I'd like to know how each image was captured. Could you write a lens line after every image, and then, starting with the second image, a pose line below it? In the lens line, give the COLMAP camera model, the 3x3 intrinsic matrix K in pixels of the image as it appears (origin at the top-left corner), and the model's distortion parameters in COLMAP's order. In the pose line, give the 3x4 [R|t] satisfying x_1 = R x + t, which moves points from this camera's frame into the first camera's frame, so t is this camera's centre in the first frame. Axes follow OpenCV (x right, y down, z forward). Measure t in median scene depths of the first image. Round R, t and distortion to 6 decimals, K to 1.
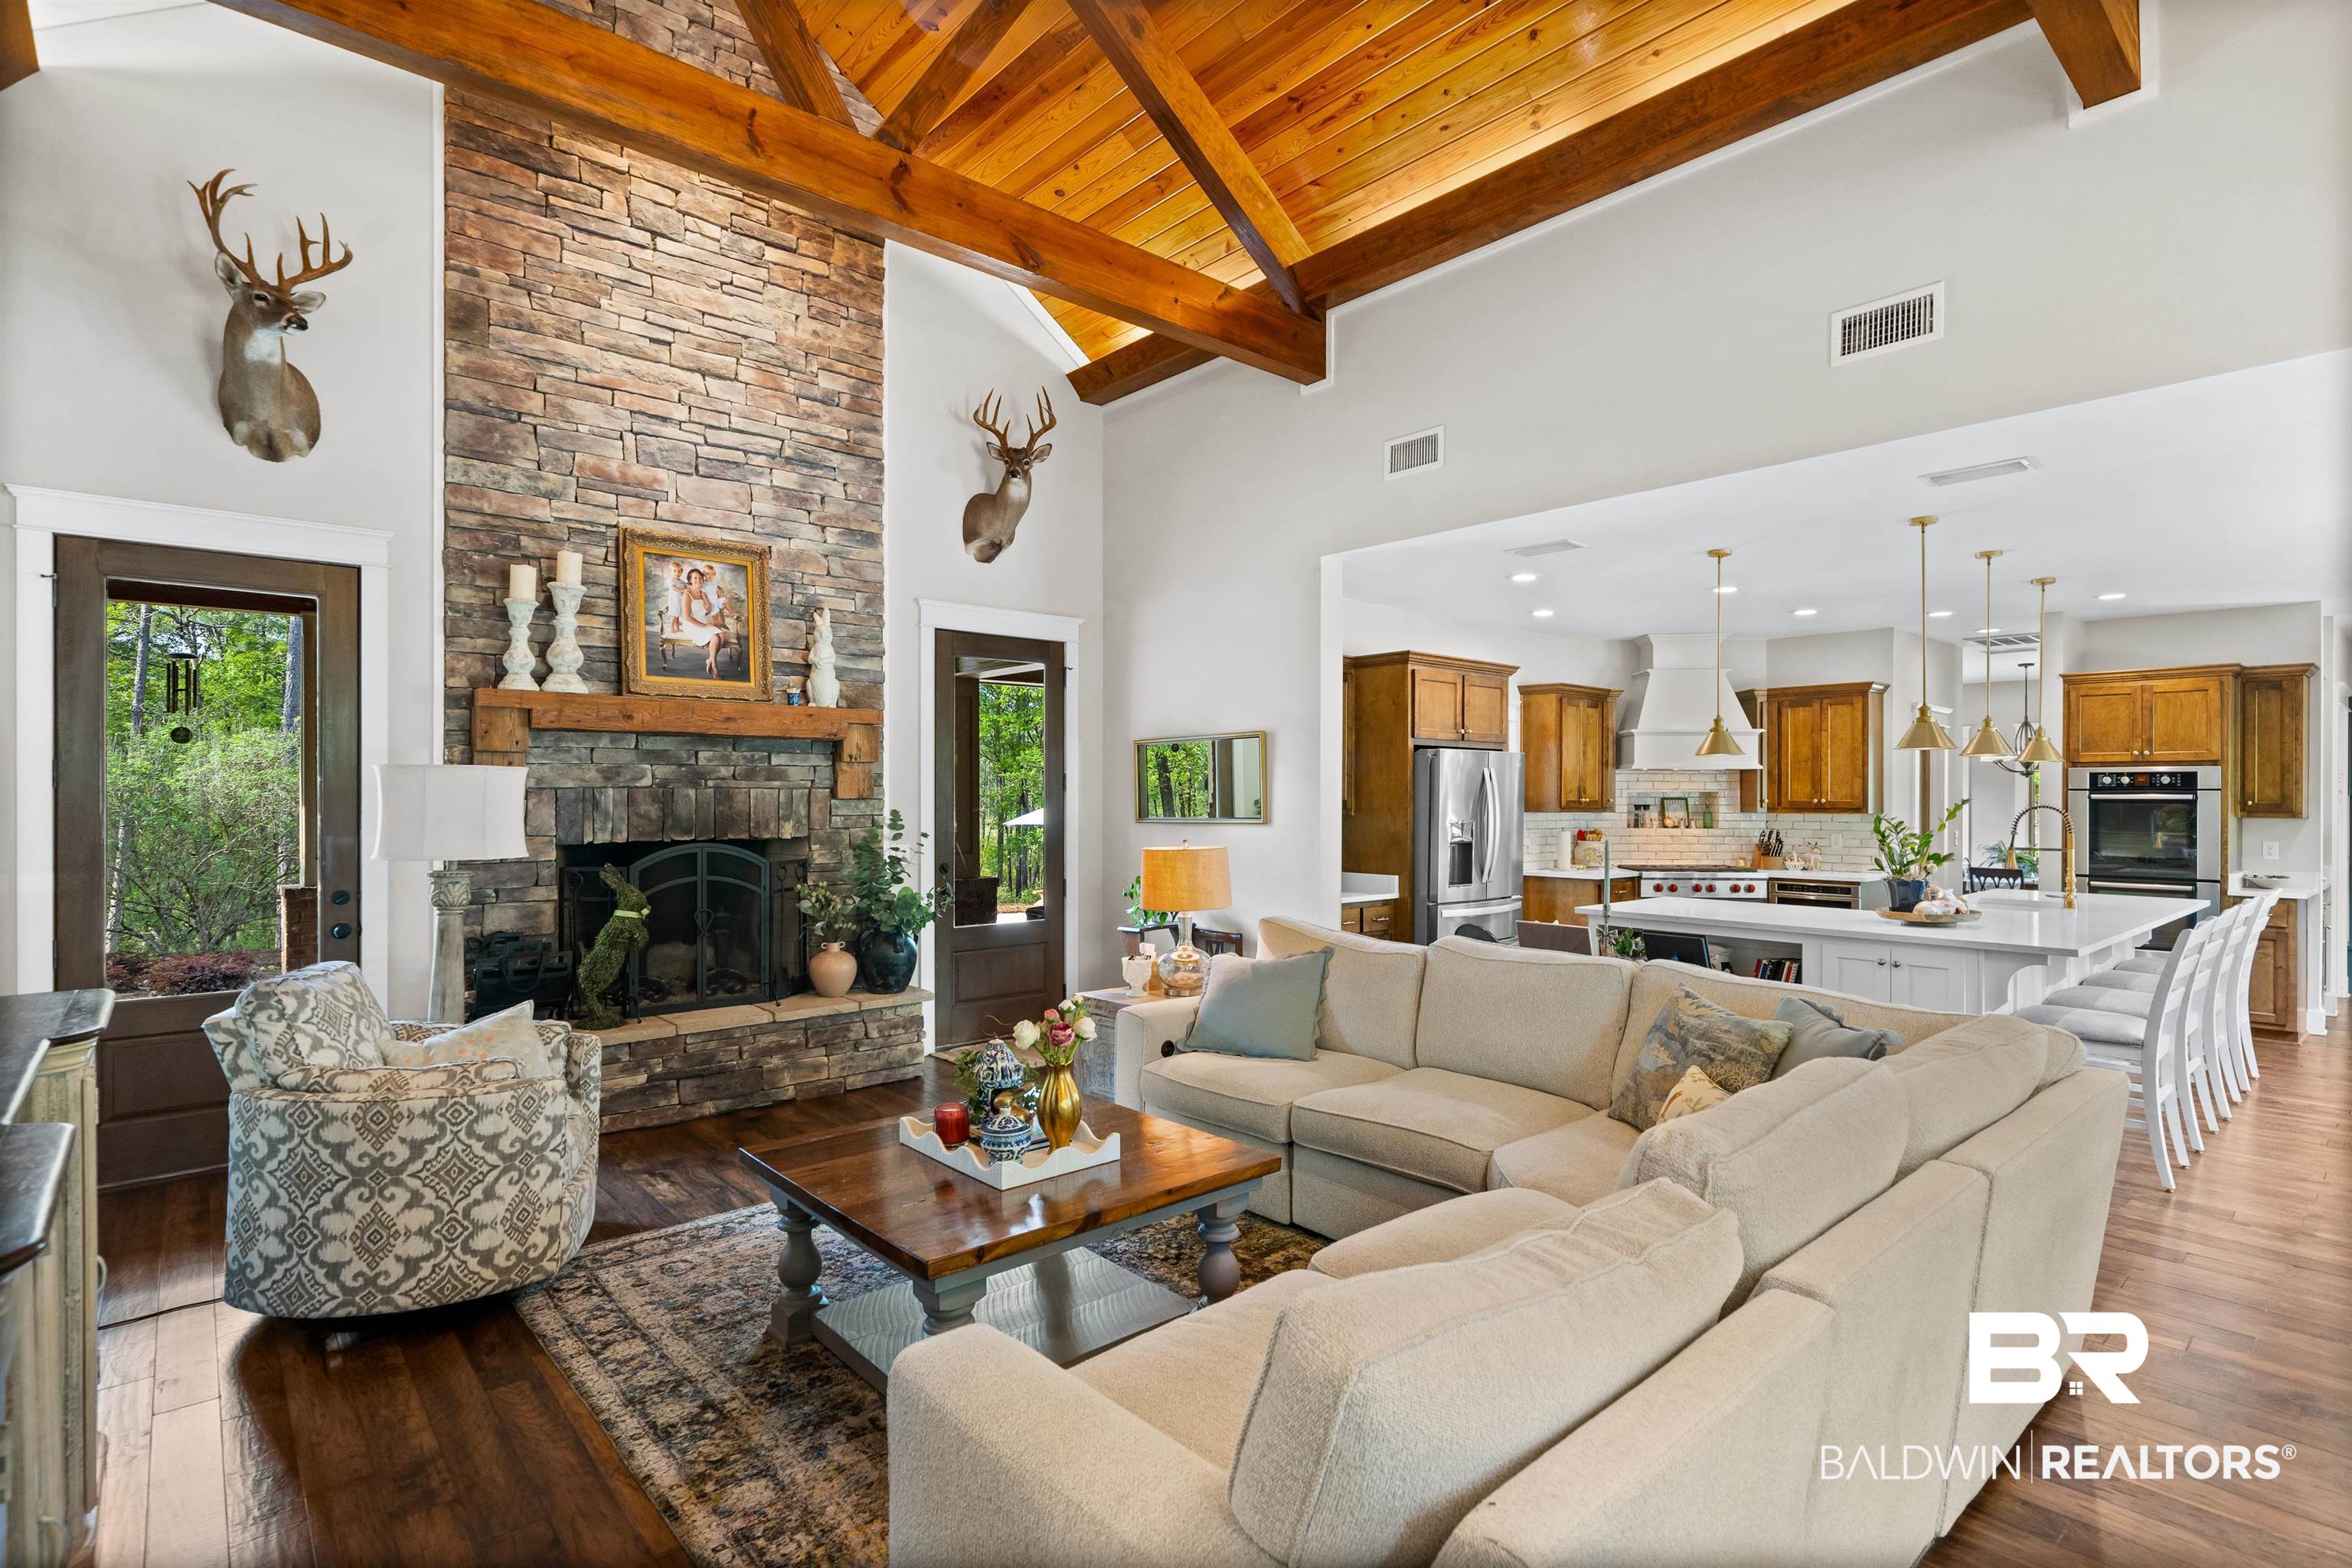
lens RADIAL K [[1160.4, 0, 1181.2], [0, 1160.4, 791.5], [0, 0, 1]] dist [0.004426, 0.000360]
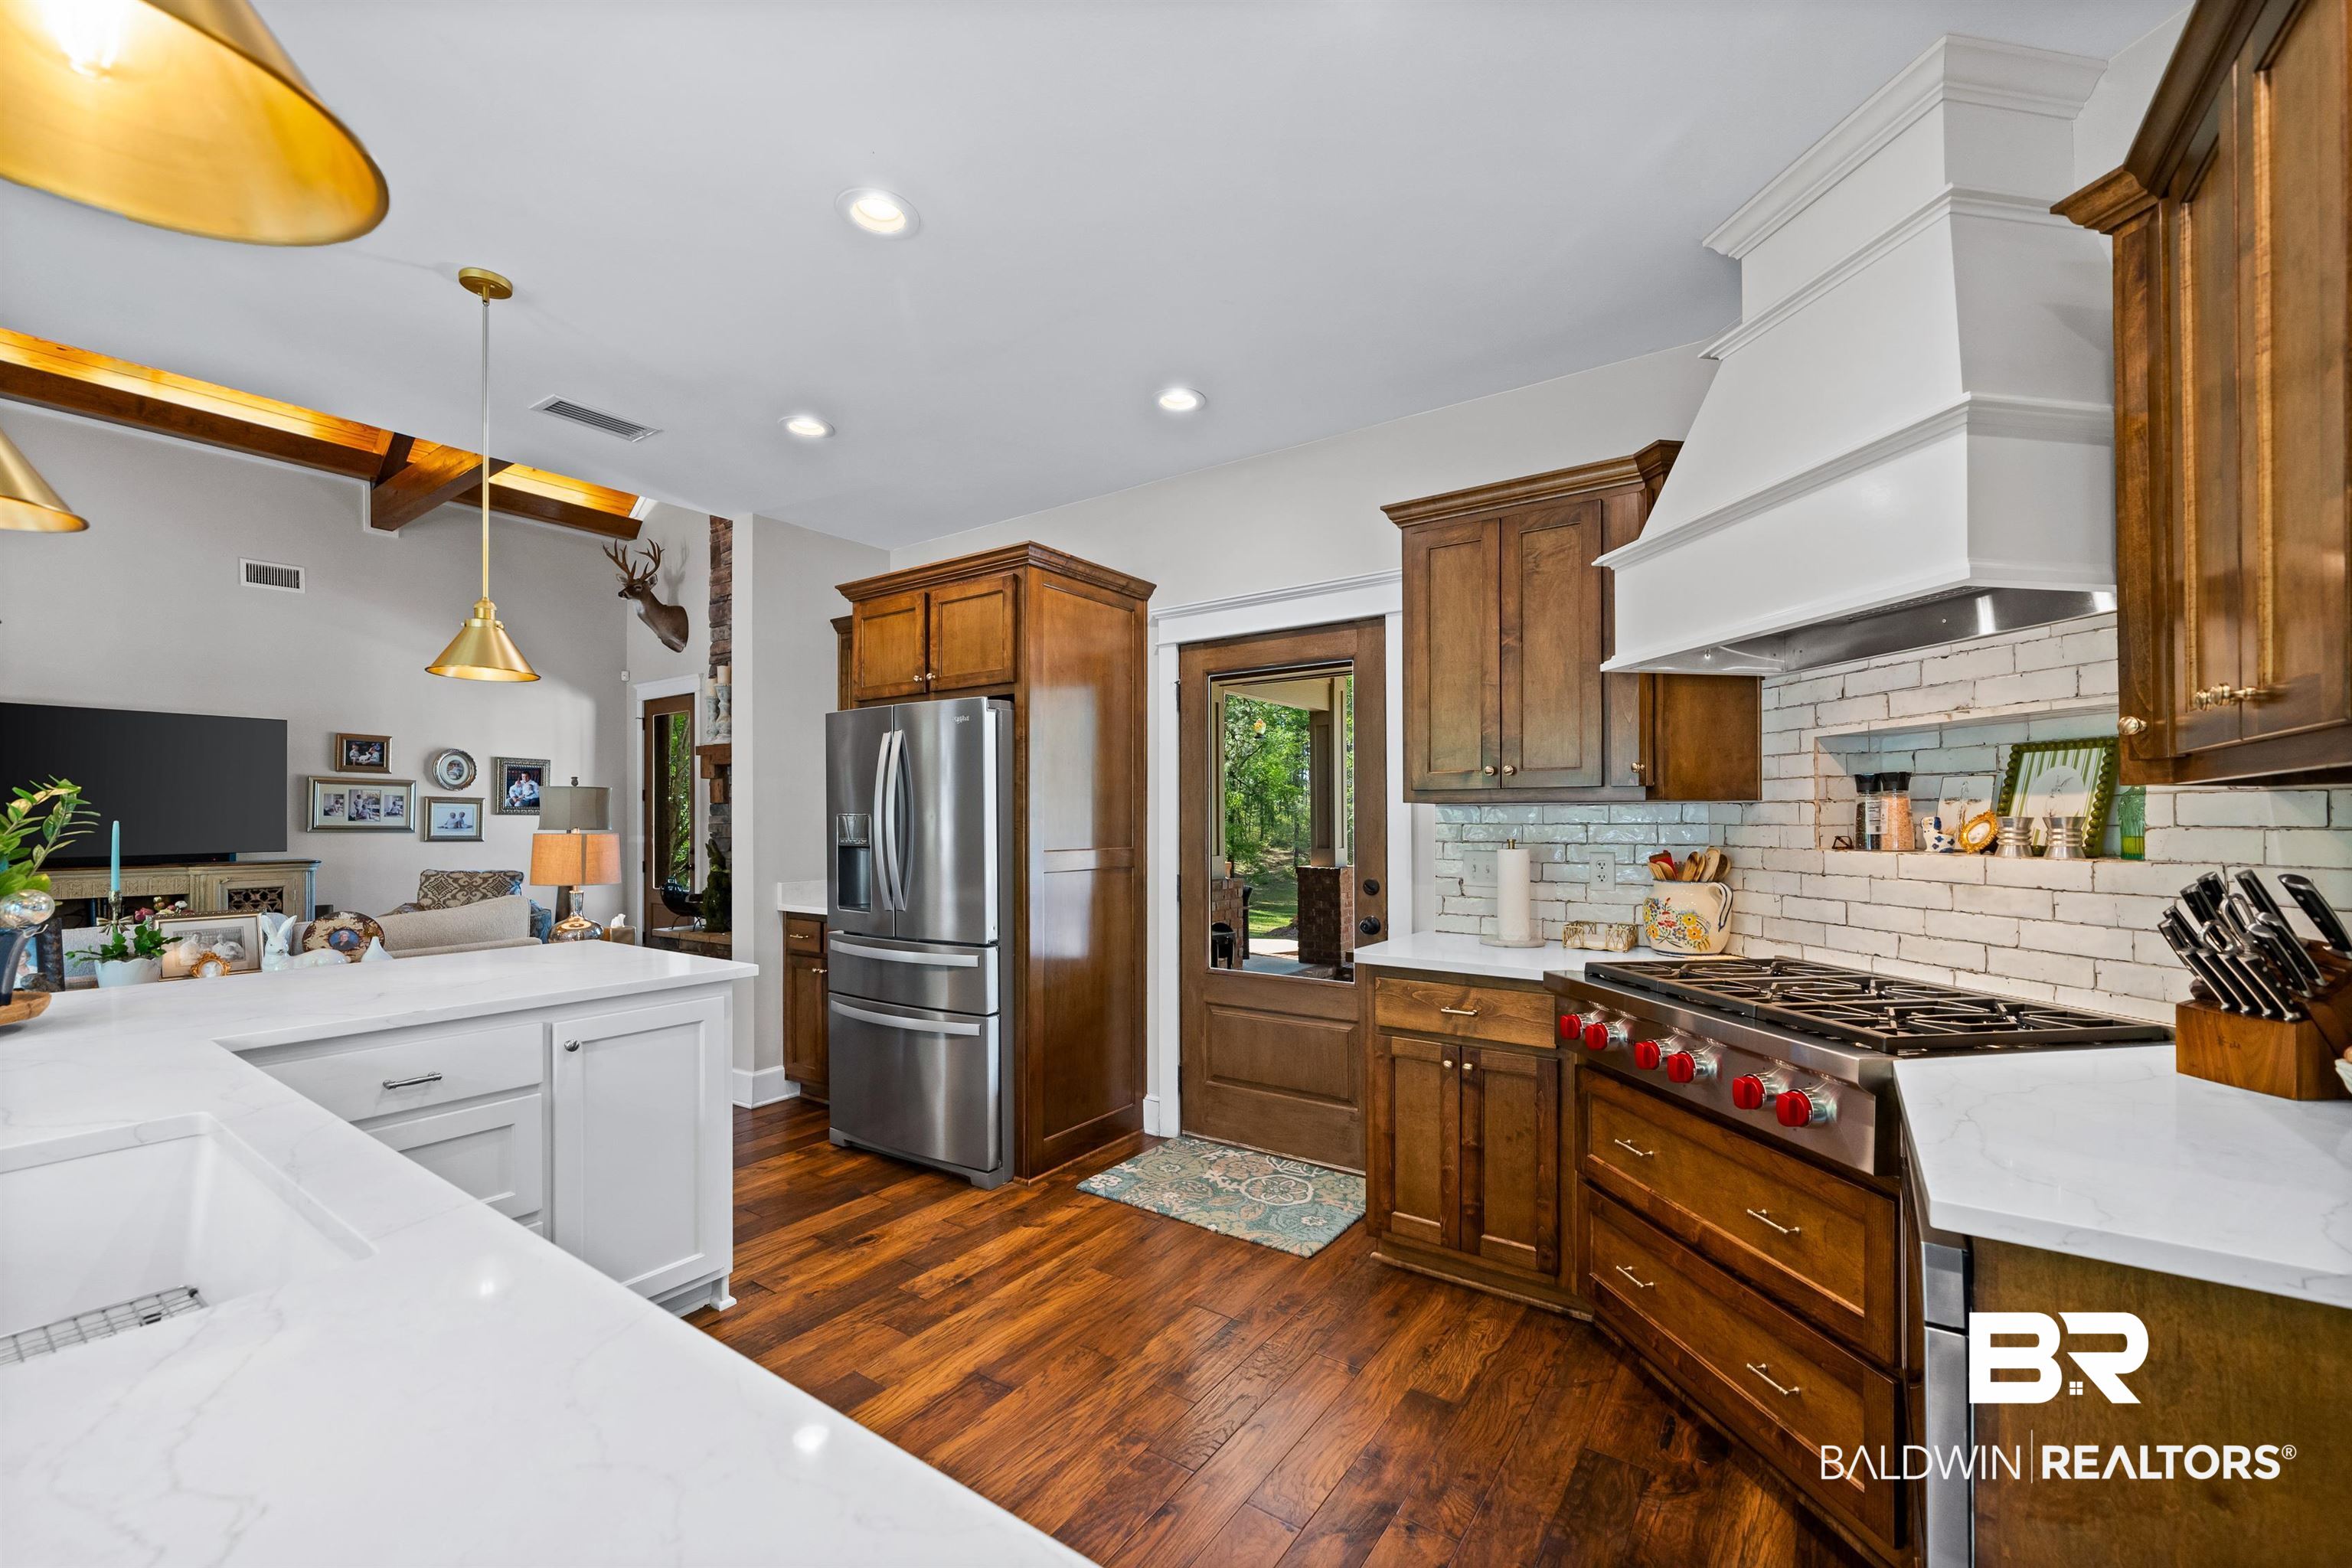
lens RADIAL K [[940.5, 0, 1167.5], [0, 940.5, 794.8], [0, 0, 1]] dist [-0.002335, 0.000011]
pose [[0.218300, -0.027289, -0.975500, 0.903234], [0.007920, 0.999626, -0.026192, 0.033292], [0.975850, -0.002008, 0.218434, 1.163402]]
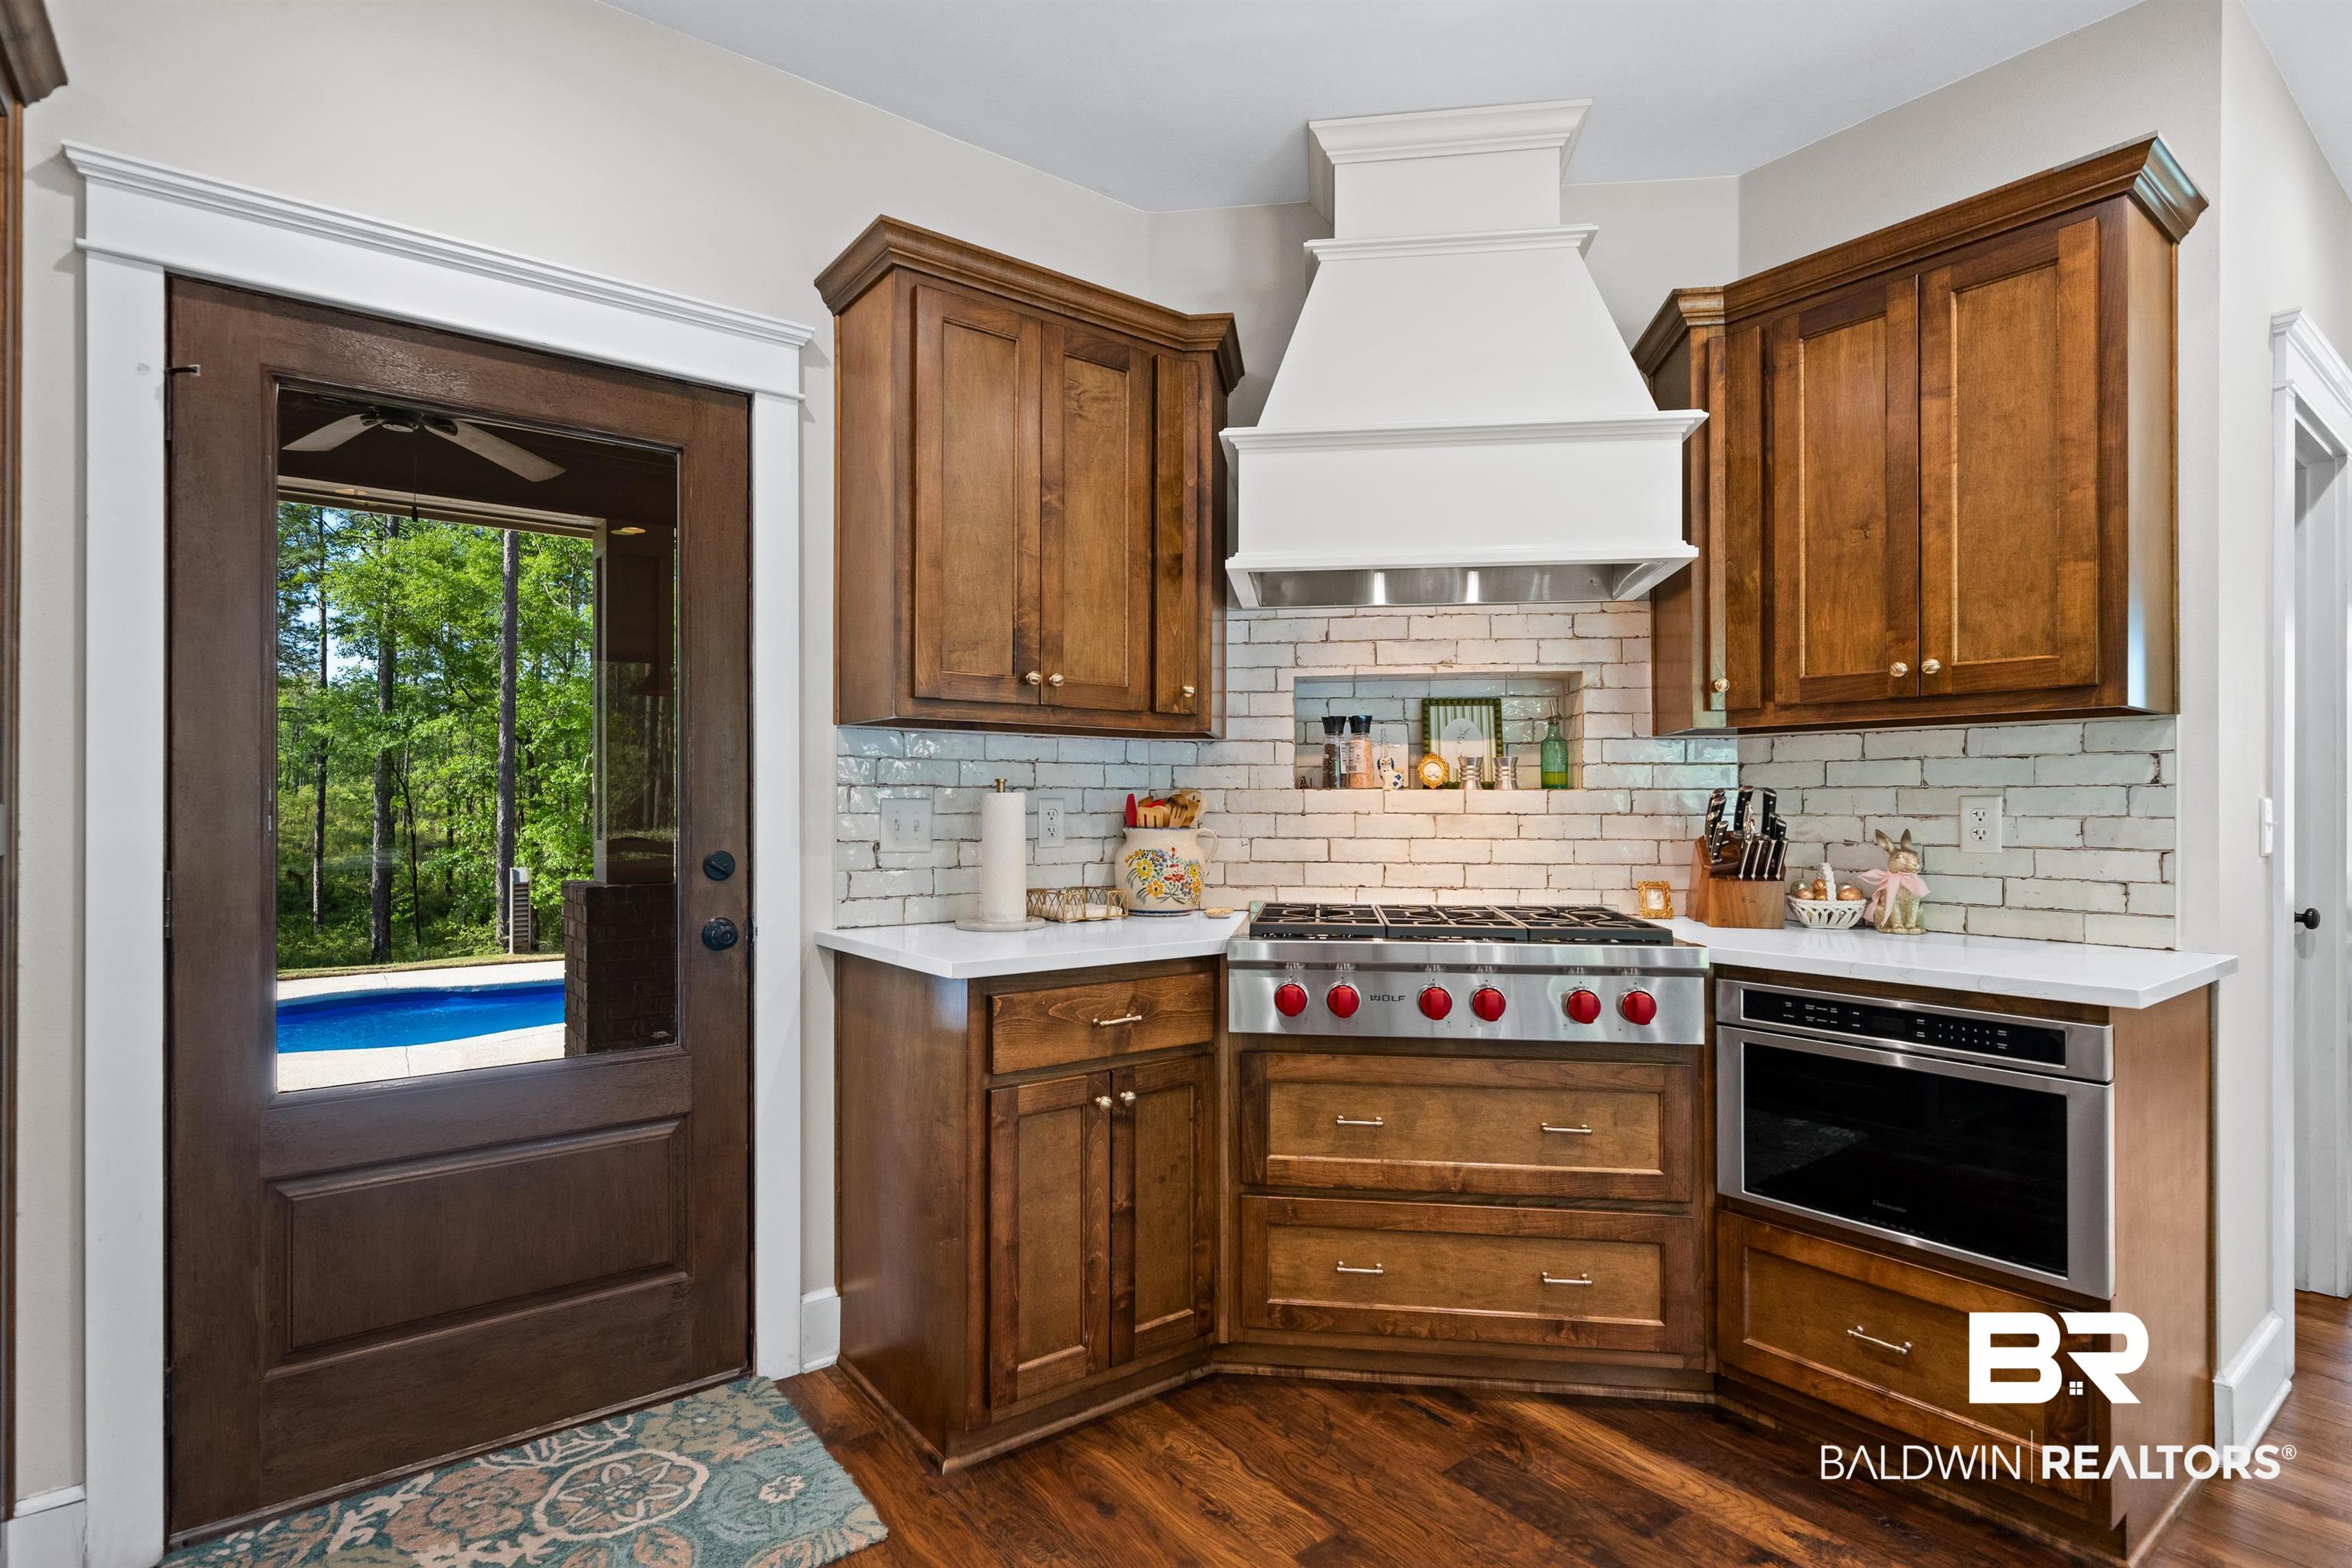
lens RADIAL K [[1160.4, 0, 1181.2], [0, 1160.4, 791.5], [0, 0, 1]] dist [0.004426, 0.000360]
pose [[0.997421, -0.001225, -0.071758, 0.570158], [0.000805, 0.999982, -0.005881, 0.051594], [0.071764, 0.005808, 0.997405, 1.029251]]
